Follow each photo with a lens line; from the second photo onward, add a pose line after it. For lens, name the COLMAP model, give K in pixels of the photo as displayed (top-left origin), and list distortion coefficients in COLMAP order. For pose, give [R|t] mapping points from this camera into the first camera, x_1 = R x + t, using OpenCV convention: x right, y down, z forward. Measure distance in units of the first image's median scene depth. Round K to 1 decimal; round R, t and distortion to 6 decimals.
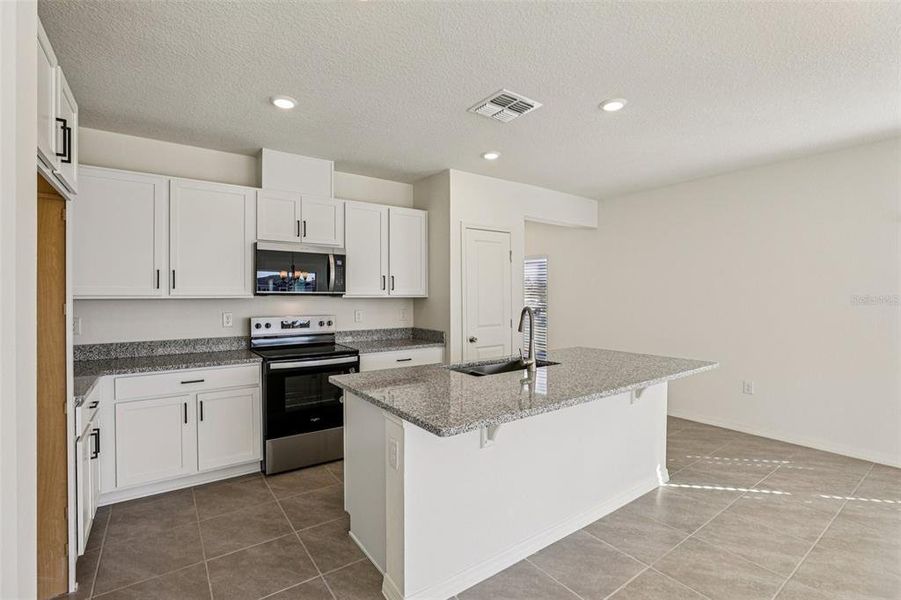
lens RADIAL K [[414.2, 0, 453.3], [0, 414.2, 297.7], [0, 0, 1]] dist [-0.040974, 0.013161]
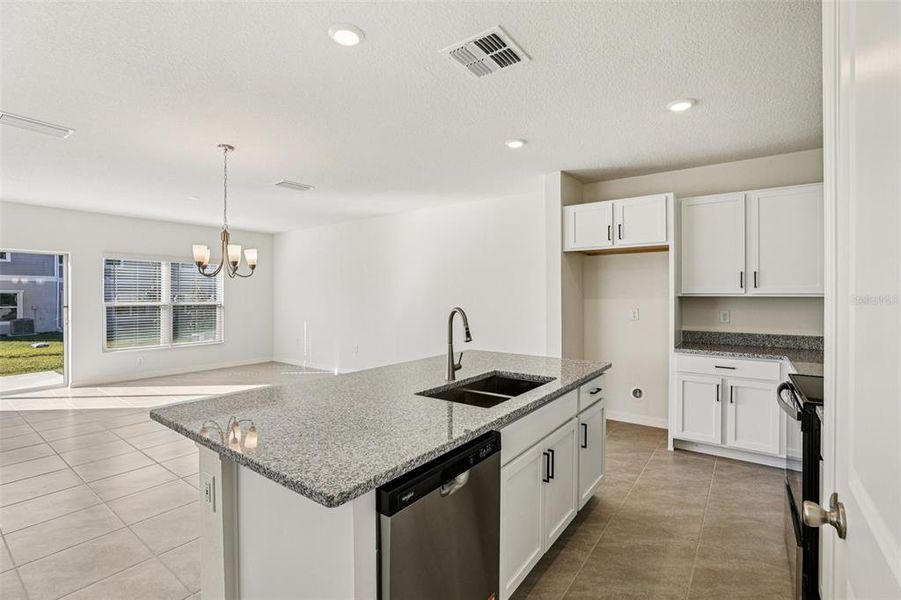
lens RADIAL K [[414.2, 0, 453.3], [0, 414.2, 297.7], [0, 0, 1]] dist [-0.040974, 0.013161]
pose [[-0.950381, 0.005398, -0.311043, 0.324658], [0.001629, 0.999922, 0.012374, -0.007022], [0.311086, 0.011253, -0.950315, 1.309952]]
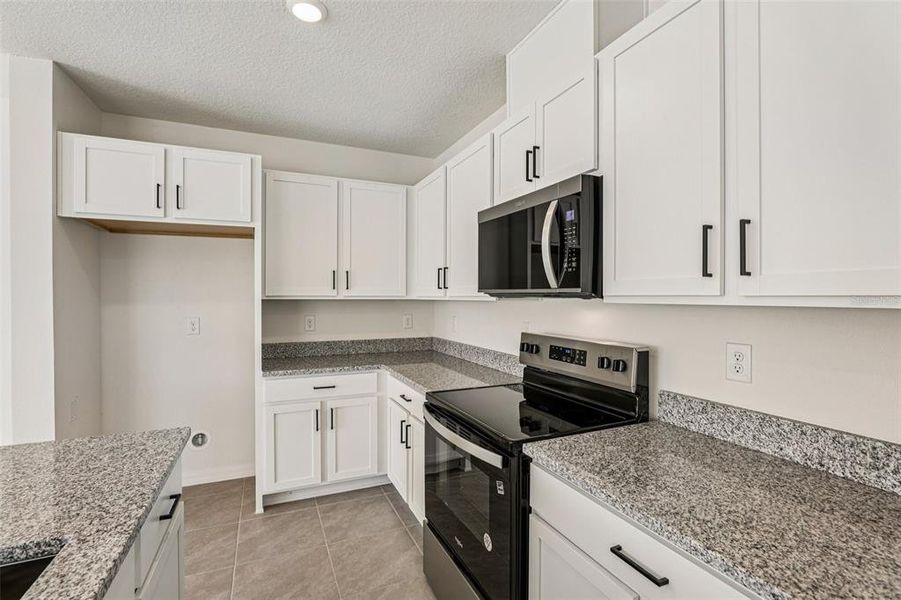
lens RADIAL K [[414.2, 0, 453.3], [0, 414.2, 297.7], [0, 0, 1]] dist [-0.040974, 0.013161]
pose [[-0.195409, 0.005089, -0.980709, 0.145125], [-0.005600, 0.999964, 0.006305, -0.006893], [0.980706, 0.006724, -0.195374, 1.001776]]
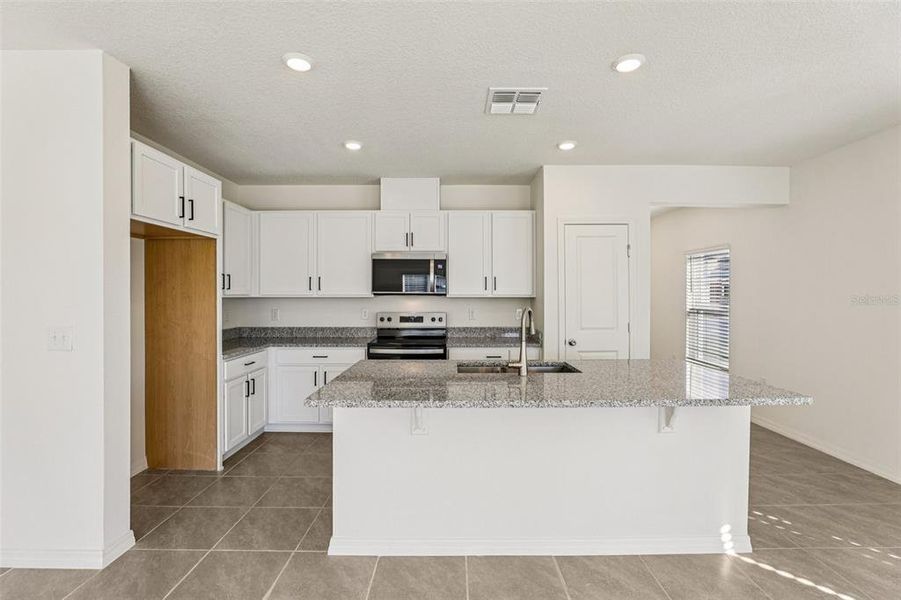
lens RADIAL K [[414.2, 0, 453.3], [0, 414.2, 297.7], [0, 0, 1]] dist [-0.040974, 0.013161]
pose [[0.809676, 0.004426, -0.586860, 0.441712], [-0.004019, 0.999990, 0.001997, -0.001020], [0.586863, 0.000741, 0.809686, 0.098165]]
